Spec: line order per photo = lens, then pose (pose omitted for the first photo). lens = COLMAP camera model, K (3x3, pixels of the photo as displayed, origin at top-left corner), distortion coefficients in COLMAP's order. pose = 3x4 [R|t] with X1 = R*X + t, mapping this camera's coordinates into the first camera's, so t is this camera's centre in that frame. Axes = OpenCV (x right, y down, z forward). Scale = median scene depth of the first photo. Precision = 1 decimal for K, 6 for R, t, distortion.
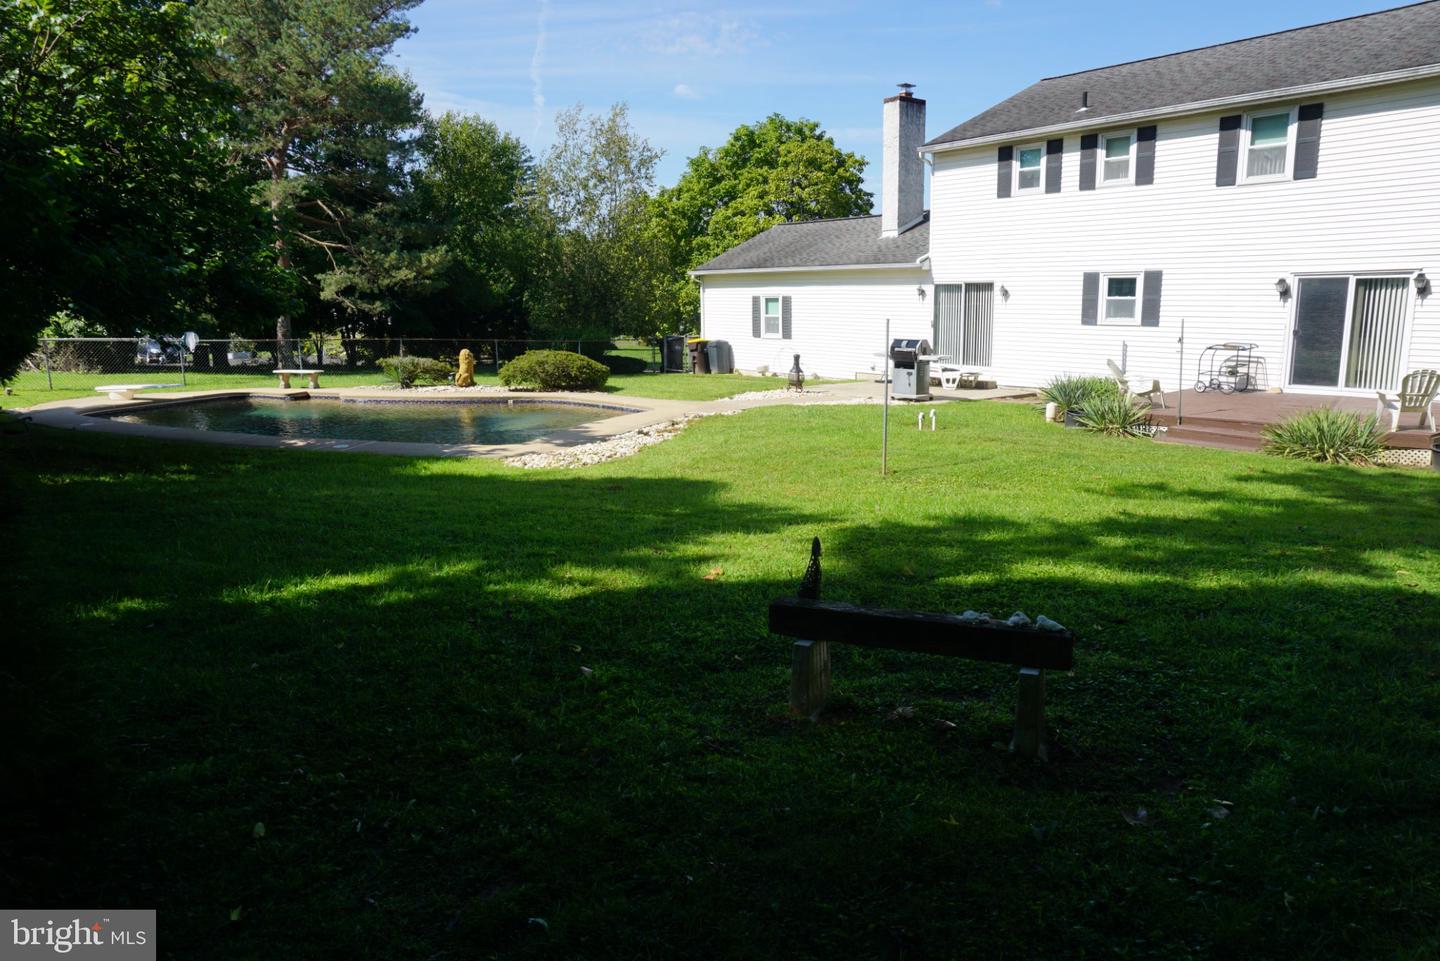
lens RADIAL K [[955.9, 0, 716.9], [0, 955.9, 477.8], [0, 0, 1]] dist [-0.055629, 0.041164]
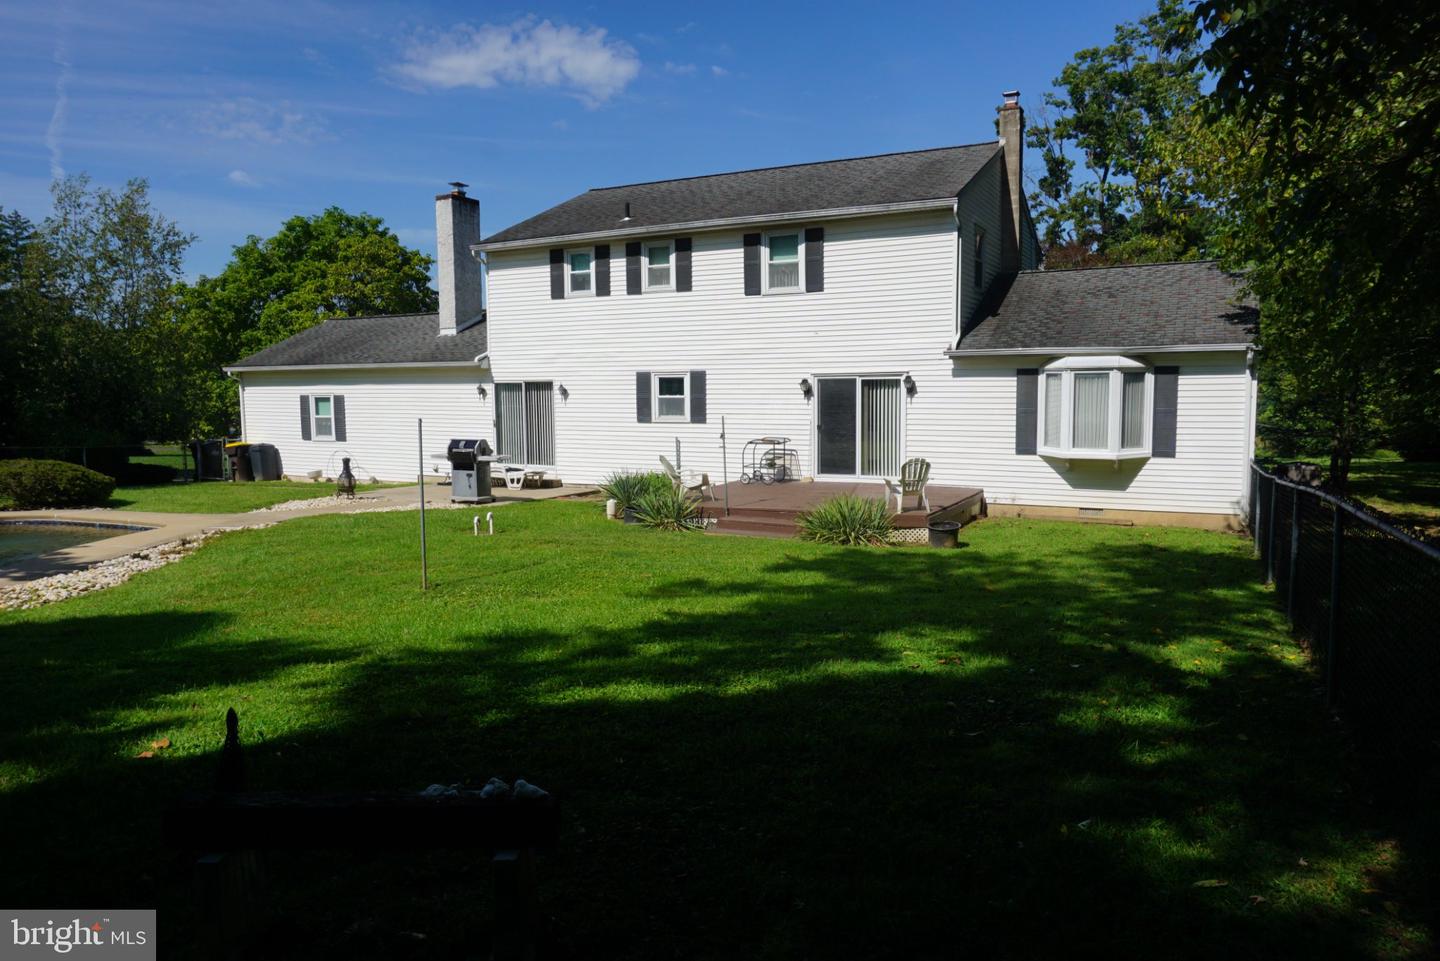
lens RADIAL K [[955.9, 0, 716.9], [0, 955.9, 477.8], [0, 0, 1]] dist [-0.055629, 0.041164]
pose [[0.909251, -0.030462, 0.415133, 0.030124], [0.072788, 0.993588, -0.086517, -0.005519], [-0.409835, 0.108883, 0.905638, 0.030243]]
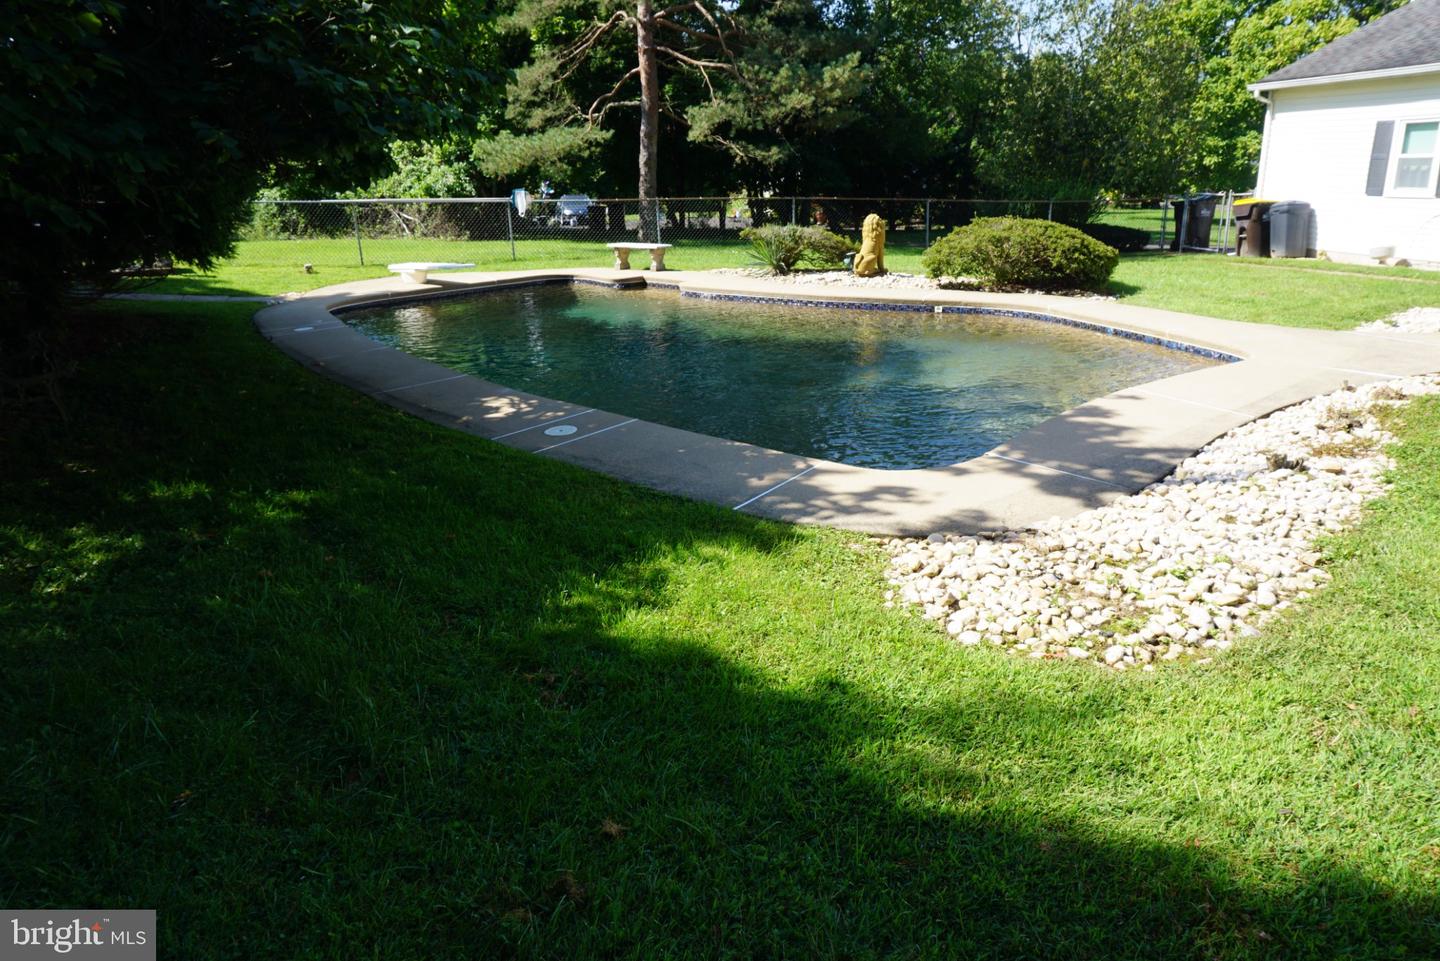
lens RADIAL K [[955.9, 0, 716.9], [0, 955.9, 477.8], [0, 0, 1]] dist [-0.055629, 0.041164]
pose [[0.903179, 0.114353, -0.413753, -0.091155], [-0.055221, 0.986807, 0.152191, -0.061599], [0.425698, -0.114608, 0.897578, 0.430849]]
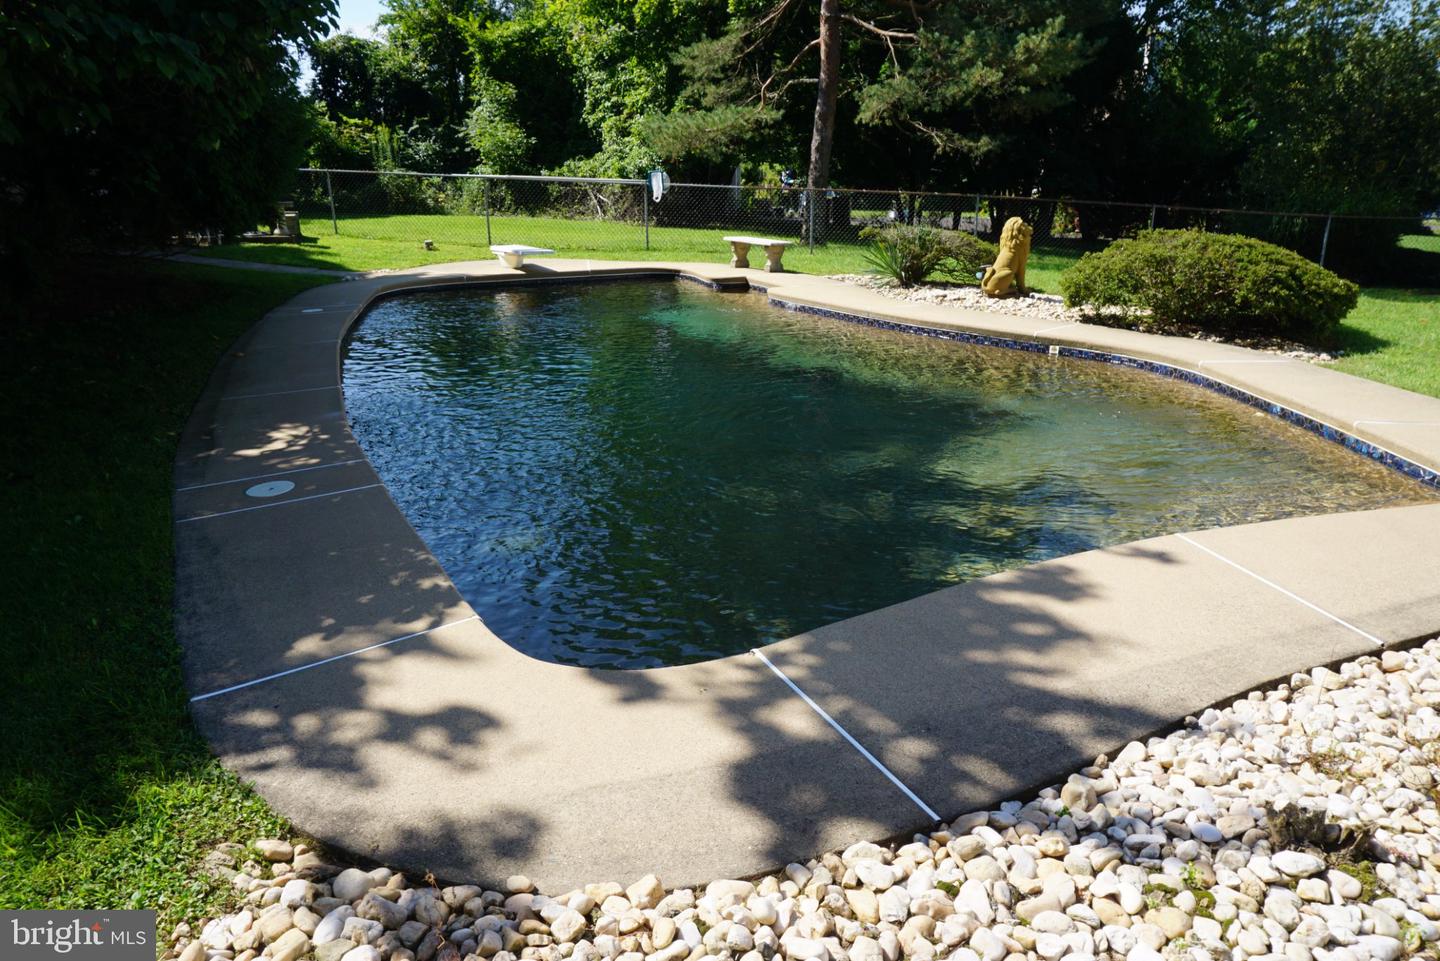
lens RADIAL K [[955.9, 0, 716.9], [0, 955.9, 477.8], [0, 0, 1]] dist [-0.055629, 0.041164]
pose [[0.735223, 0.220214, -0.641056, -0.047712], [-0.131813, 0.974149, 0.183462, -0.085025], [0.664885, -0.050386, 0.745244, 0.608929]]
